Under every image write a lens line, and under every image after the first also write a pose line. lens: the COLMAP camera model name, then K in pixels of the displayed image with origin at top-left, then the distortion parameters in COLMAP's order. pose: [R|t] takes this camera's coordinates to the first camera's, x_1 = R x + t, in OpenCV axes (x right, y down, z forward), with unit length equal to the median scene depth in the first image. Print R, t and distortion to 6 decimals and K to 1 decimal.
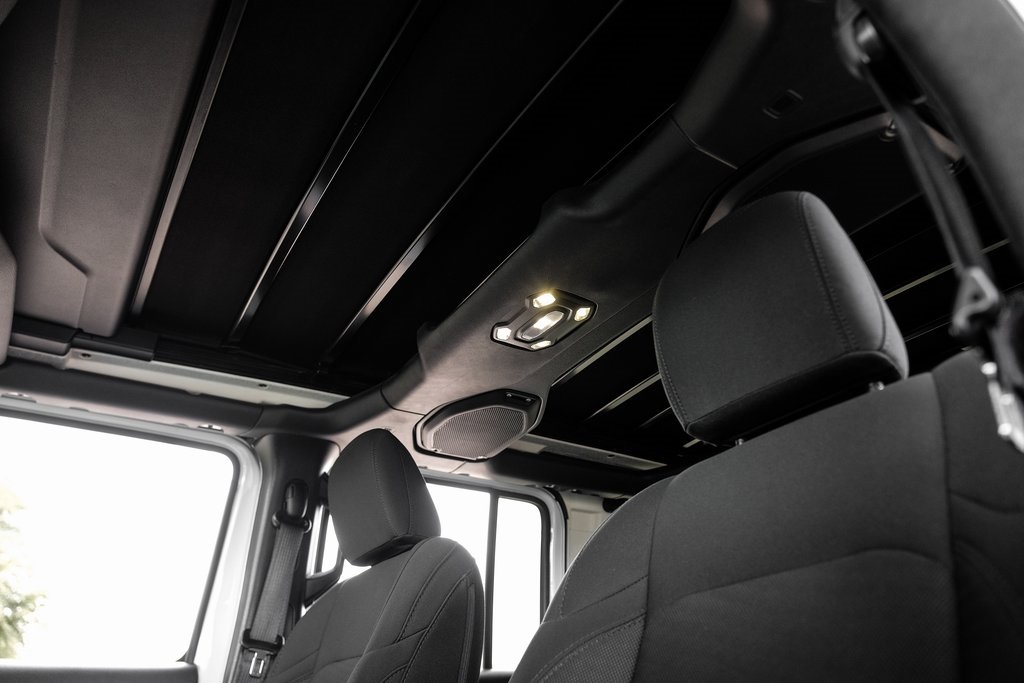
lens RADIAL K [[703.6, 0, 509.2], [0, 703.6, 337.0], [0, 0, 1]] dist [-0.022253, 0.010884]
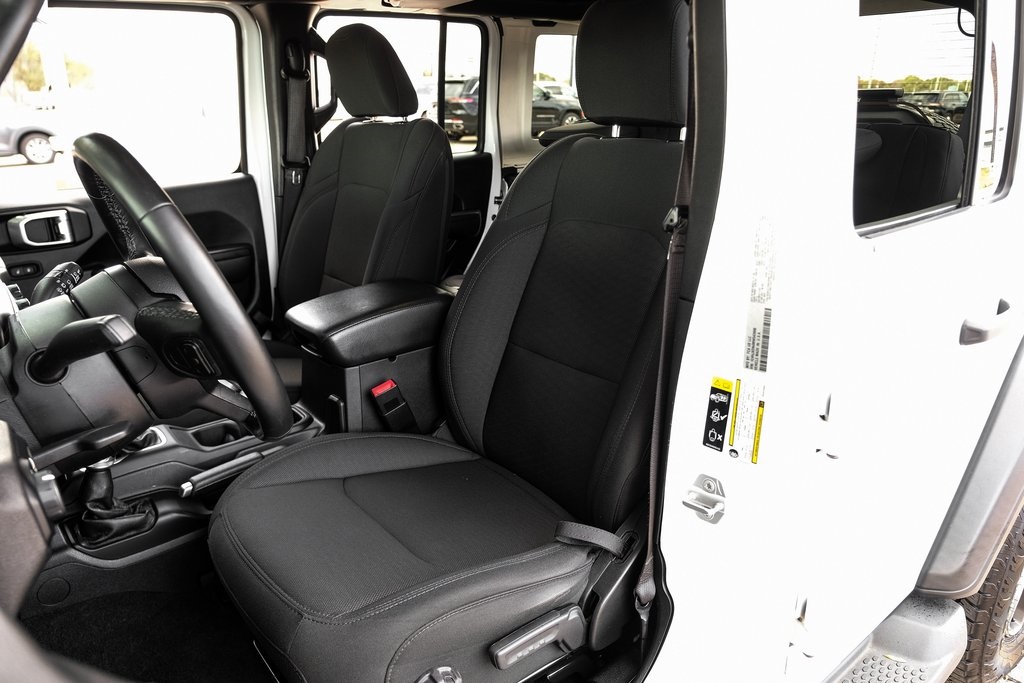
lens RADIAL K [[703.6, 0, 512.0], [0, 703.6, 342.8], [0, 0, 1]] dist [-0.022253, 0.010884]
pose [[0.993426, -0.024171, 0.111897, -0.068351], [-0.068621, 0.656659, 0.751059, -0.420470], [-0.091632, -0.753800, 0.650684, -0.267762]]
